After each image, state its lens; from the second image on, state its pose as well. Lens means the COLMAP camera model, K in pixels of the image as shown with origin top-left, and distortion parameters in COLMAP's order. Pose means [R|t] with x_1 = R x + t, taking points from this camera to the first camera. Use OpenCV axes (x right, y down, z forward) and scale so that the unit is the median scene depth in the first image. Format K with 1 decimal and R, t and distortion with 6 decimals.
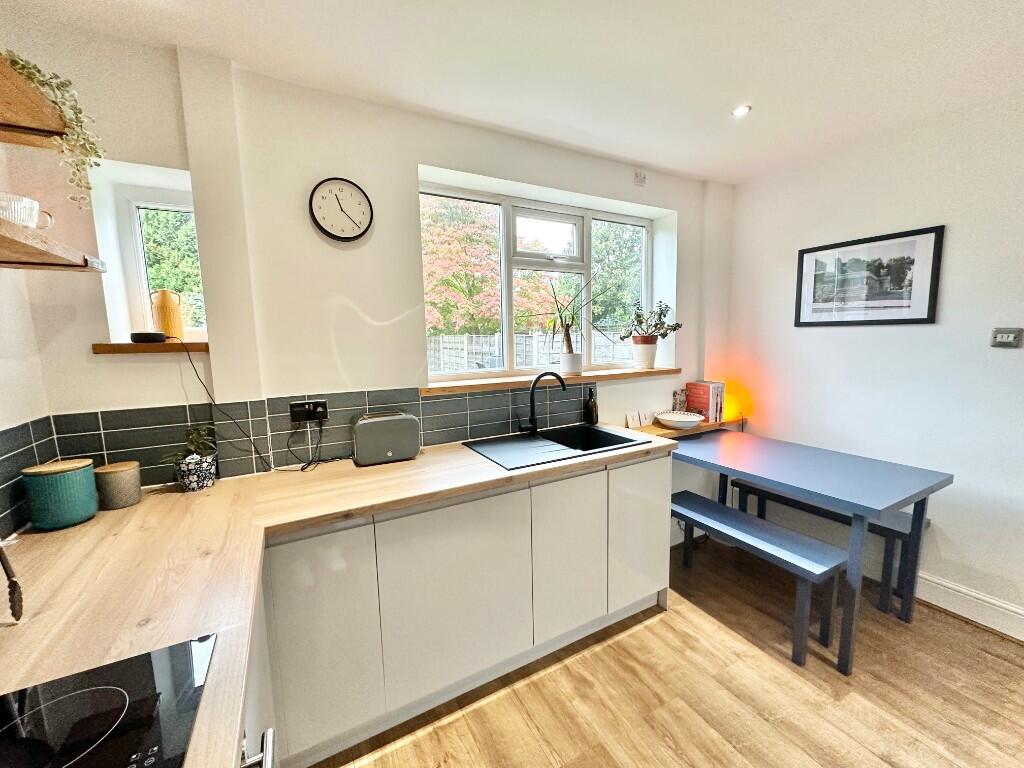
lens RADIAL K [[408.0, 0, 514.9], [0, 408.0, 383.1], [0, 0, 1]] dist [-0.002375, 0.000349]
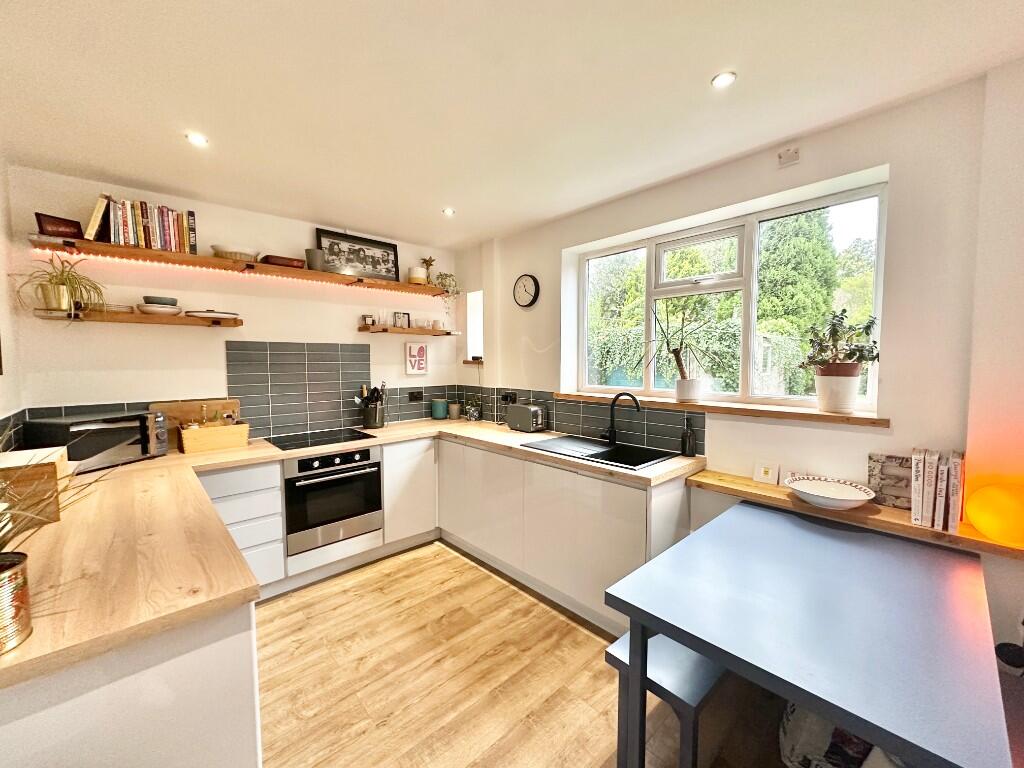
lens RADIAL K [[408.0, 0, 513.8], [0, 408.0, 384.7], [0, 0, 1]] dist [-0.002375, 0.000349]
pose [[0.246122, 0.076198, -0.966239, 1.080014], [-0.114418, 0.992219, 0.049102, -0.067747], [0.962462, 0.098470, 0.252925, 0.407686]]
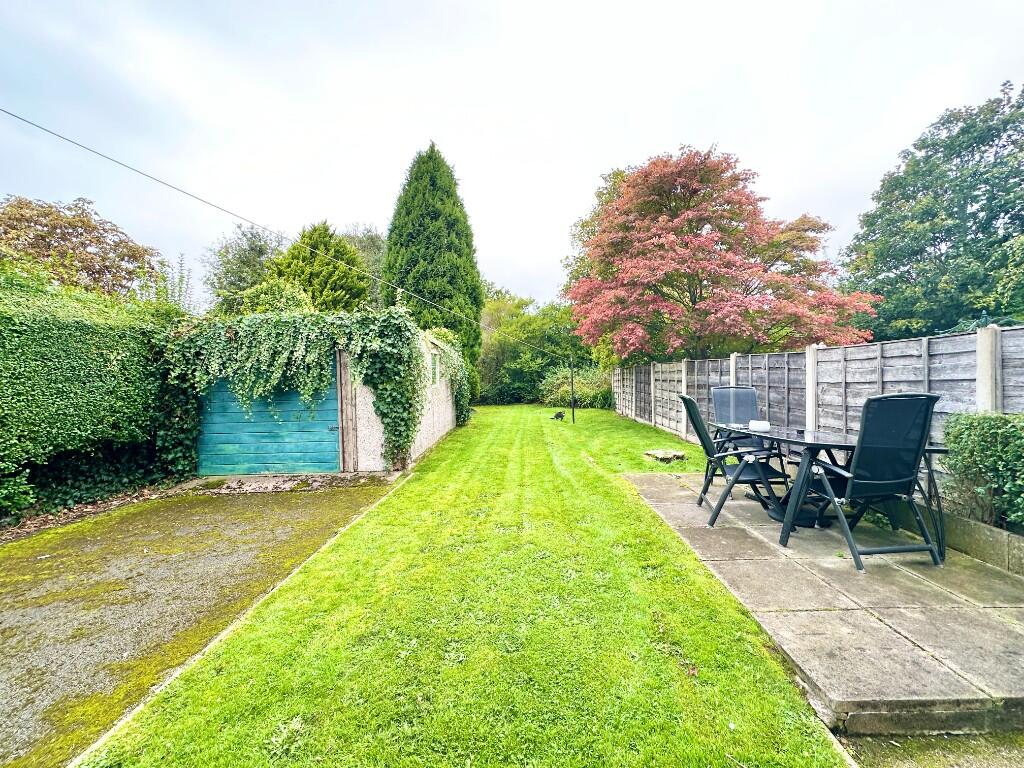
lens RADIAL K [[408.0, 0, 509.8], [0, 408.0, 382.0], [0, 0, 1]] dist [-0.002375, 0.000349]
pose [[0.846370, 0.000001, -0.532595, -0.000736], [-0.050731, 0.995453, -0.080617, -0.047586], [0.530174, 0.095251, 0.842522, 1.389741]]
